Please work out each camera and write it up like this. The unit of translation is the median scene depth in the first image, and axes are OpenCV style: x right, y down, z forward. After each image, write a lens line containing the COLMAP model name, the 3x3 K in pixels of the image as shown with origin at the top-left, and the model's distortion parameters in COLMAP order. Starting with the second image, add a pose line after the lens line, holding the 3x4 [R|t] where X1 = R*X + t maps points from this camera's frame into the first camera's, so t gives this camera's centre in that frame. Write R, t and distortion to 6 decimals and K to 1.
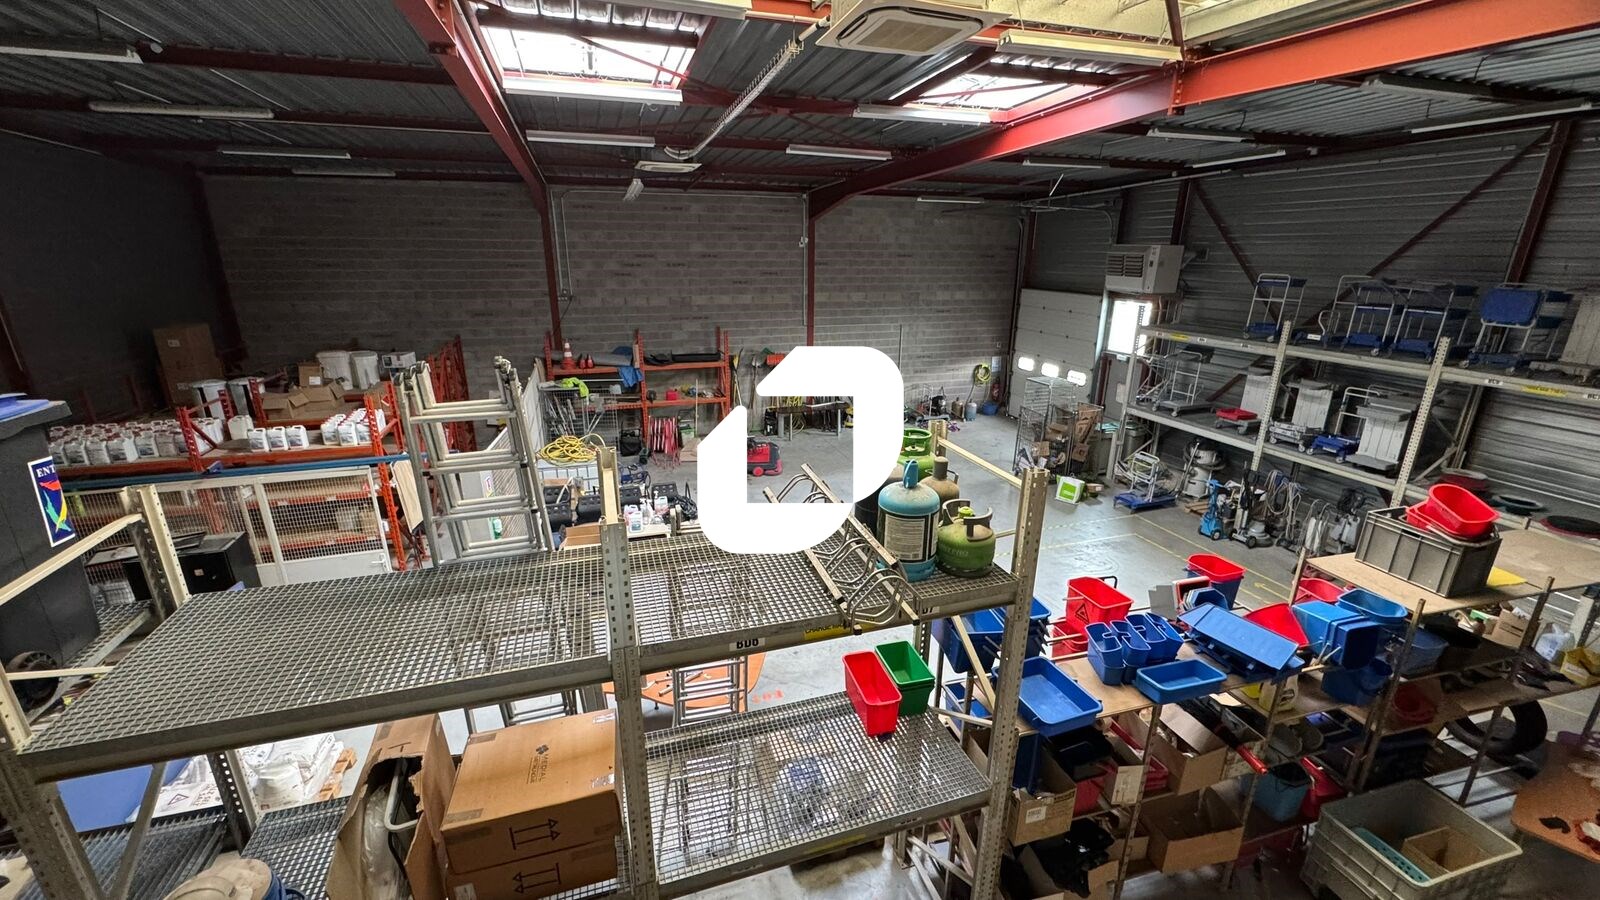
lens RADIAL K [[634.0, 0, 797.6], [0, 634.0, 450.2], [0, 0, 1]] dist [-0.000835, -0.000009]
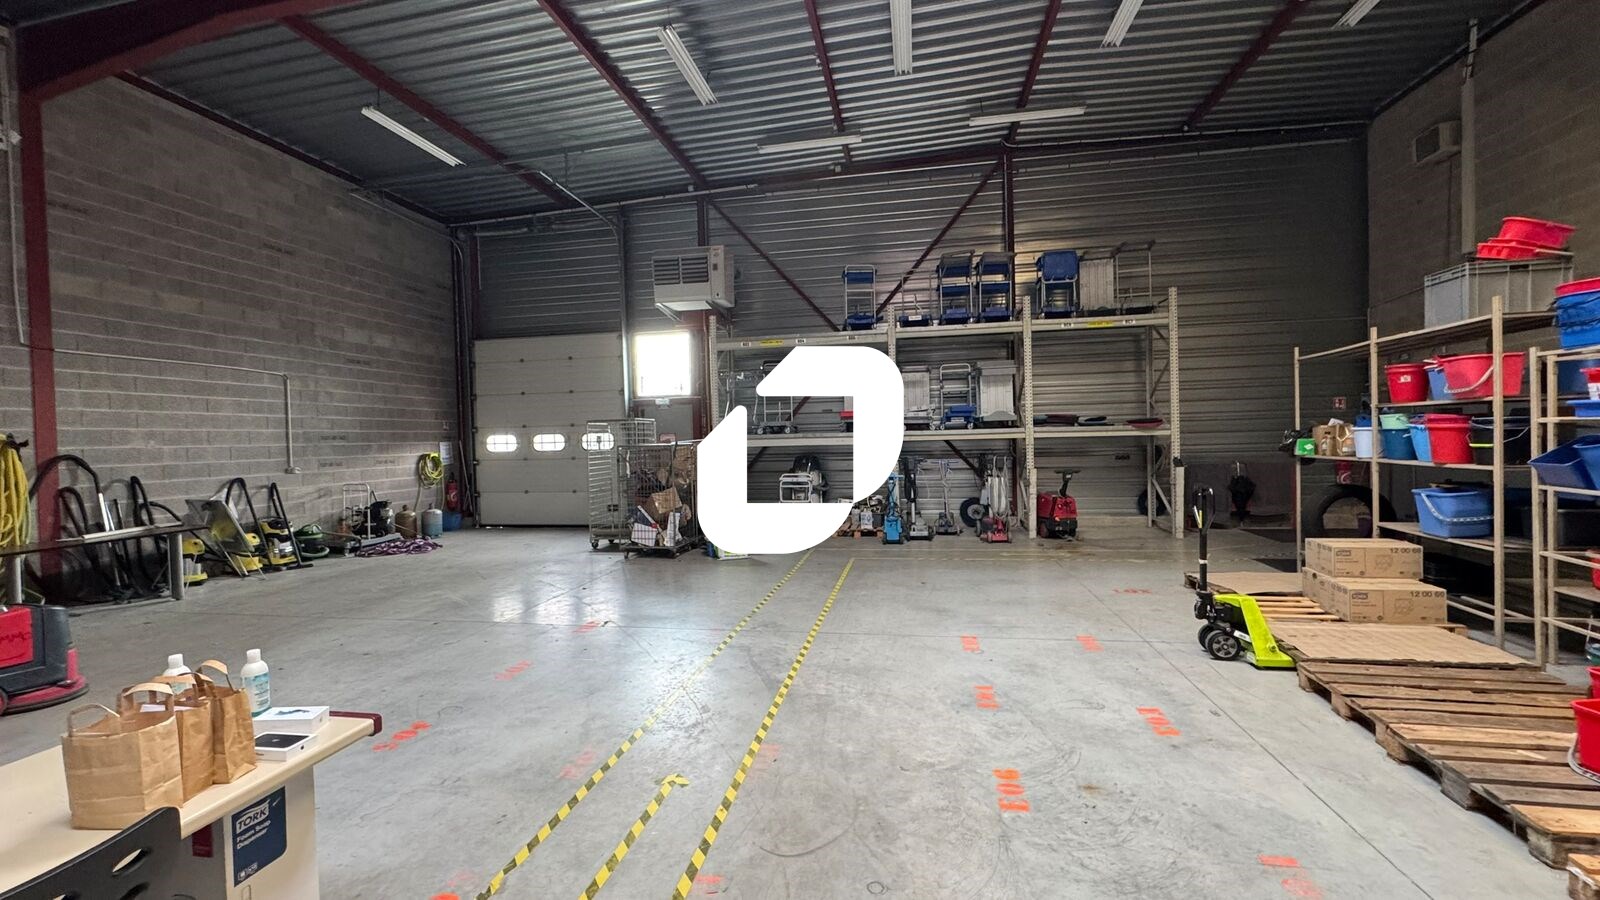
lens RADIAL K [[634.0, 0, 797.0], [0, 634.0, 446.0], [0, 0, 1]] dist [-0.000835, -0.000009]
pose [[0.466296, -0.031129, 0.884081, -0.105850], [0.296026, 0.947256, -0.122782, 0.048839], [-0.833628, 0.318964, 0.450917, 0.421411]]
